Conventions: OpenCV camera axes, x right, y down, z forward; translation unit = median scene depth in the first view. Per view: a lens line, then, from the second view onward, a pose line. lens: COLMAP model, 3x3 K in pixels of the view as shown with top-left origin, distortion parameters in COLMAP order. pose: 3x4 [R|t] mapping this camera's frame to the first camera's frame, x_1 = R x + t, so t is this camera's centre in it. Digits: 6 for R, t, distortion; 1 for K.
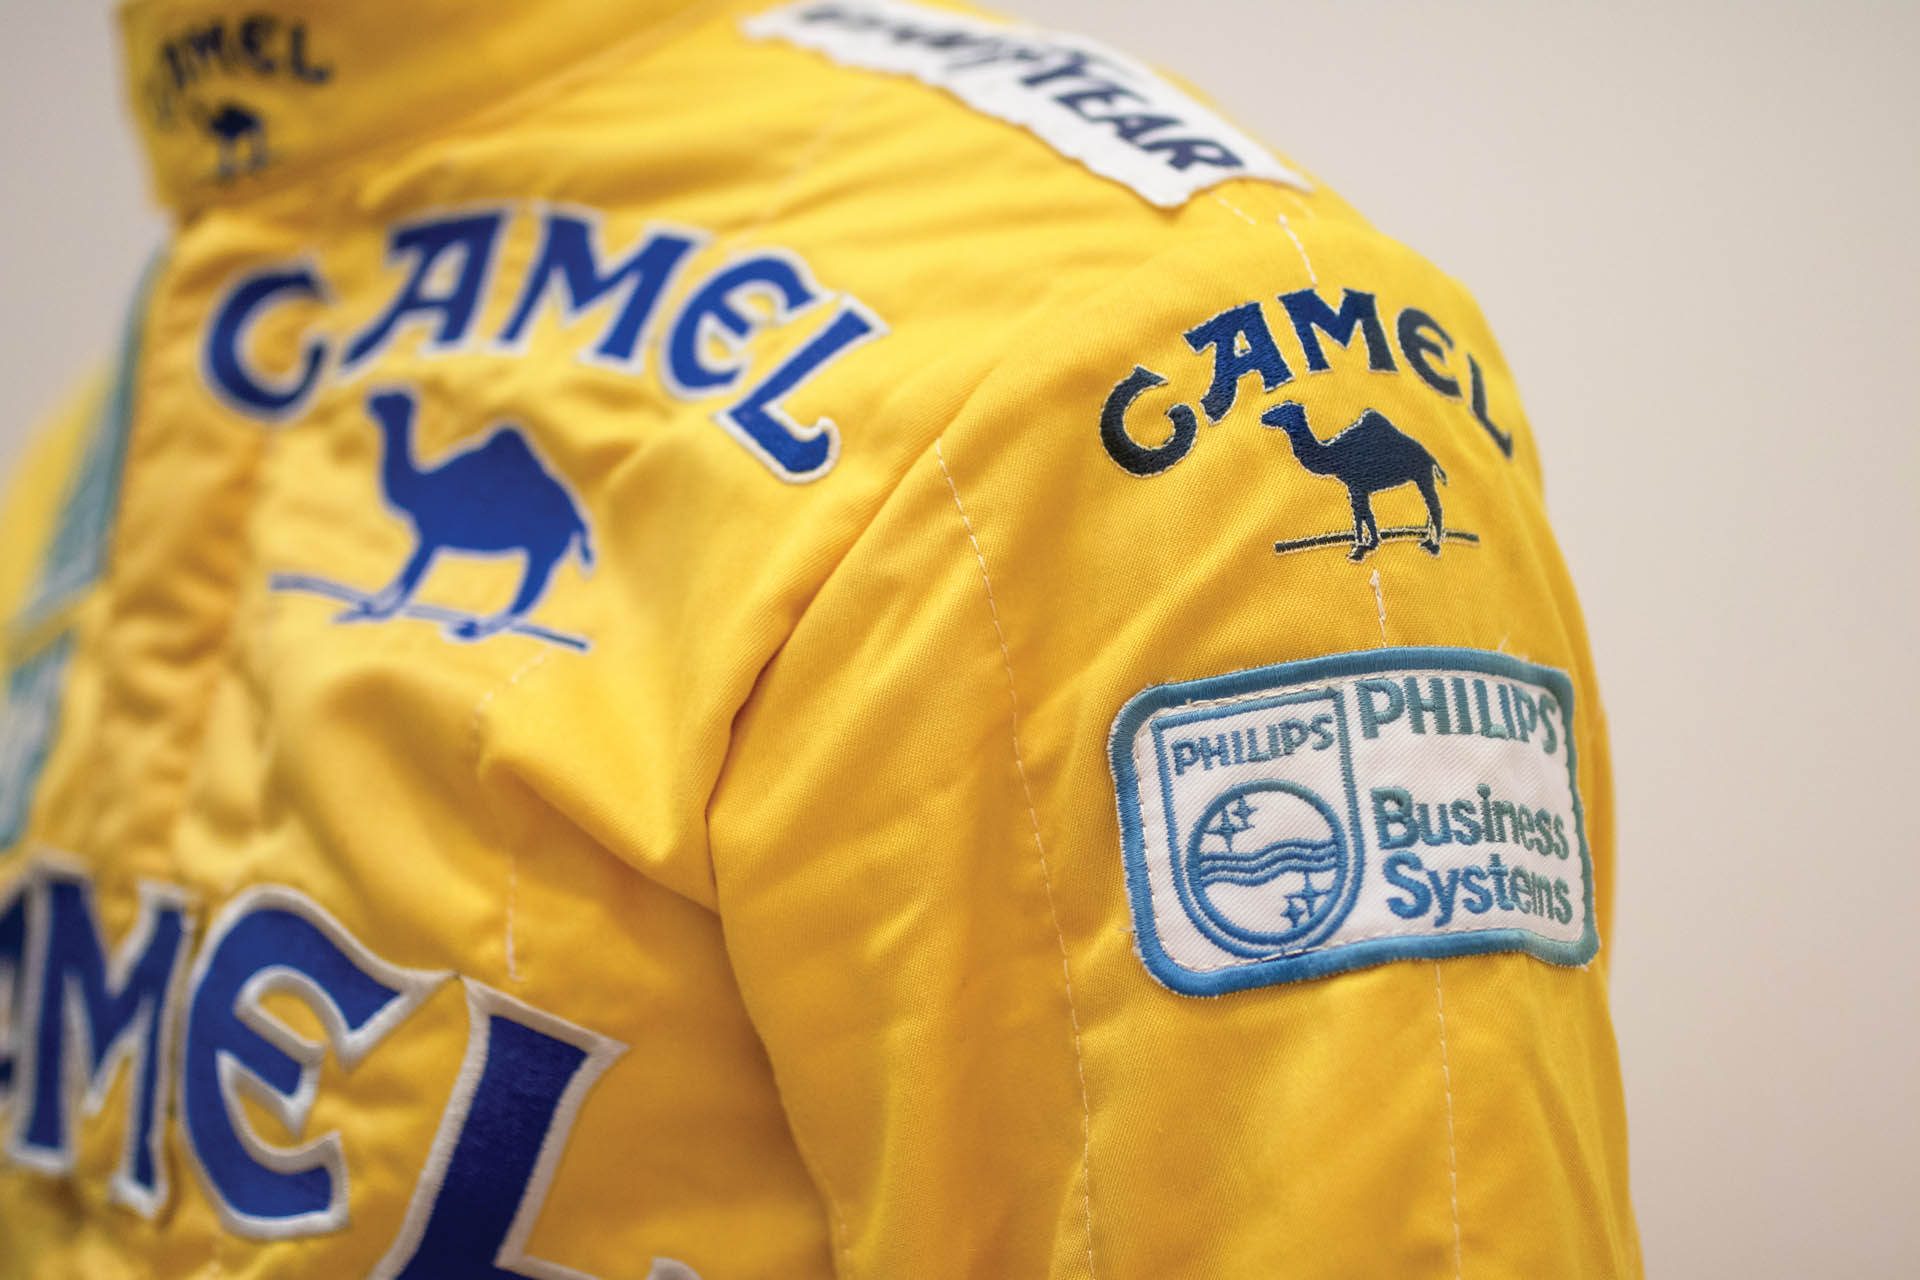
lens RADIAL K [[3159.0, 0, 956.1], [0, 3159.0, 641.5], [0, 0, 1]] dist [-0.117387, 0.000000]
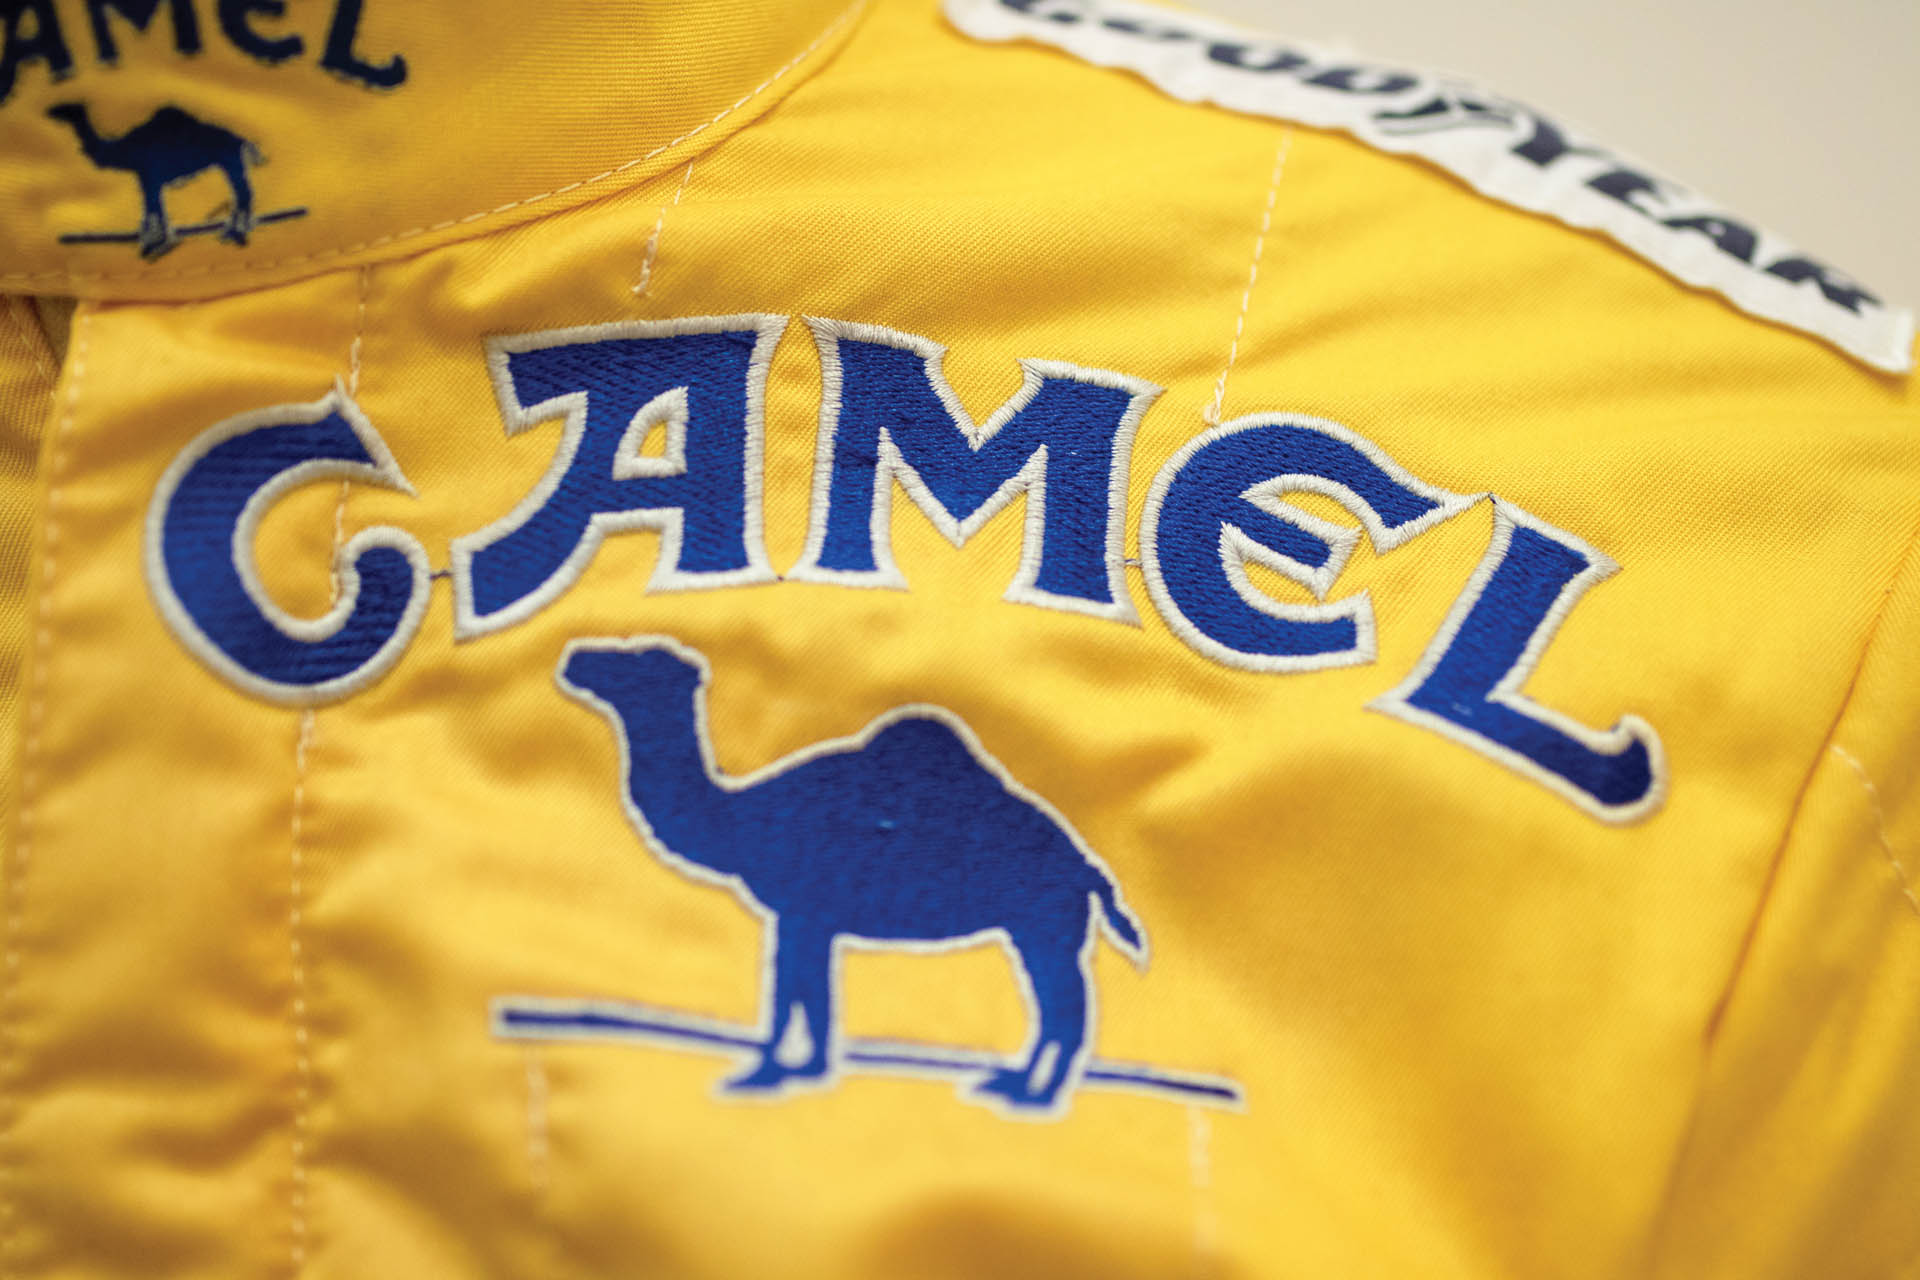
lens RADIAL K [[3159.0, 0, 958.2], [0, 3159.0, 637.0], [0, 0, 1]] dist [-0.117387, 0.000000]
pose [[0.775857, -0.079615, 0.625865, -0.511110], [0.026099, 0.995207, 0.094244, -0.139673], [-0.630369, -0.056786, 0.774216, 0.532936]]
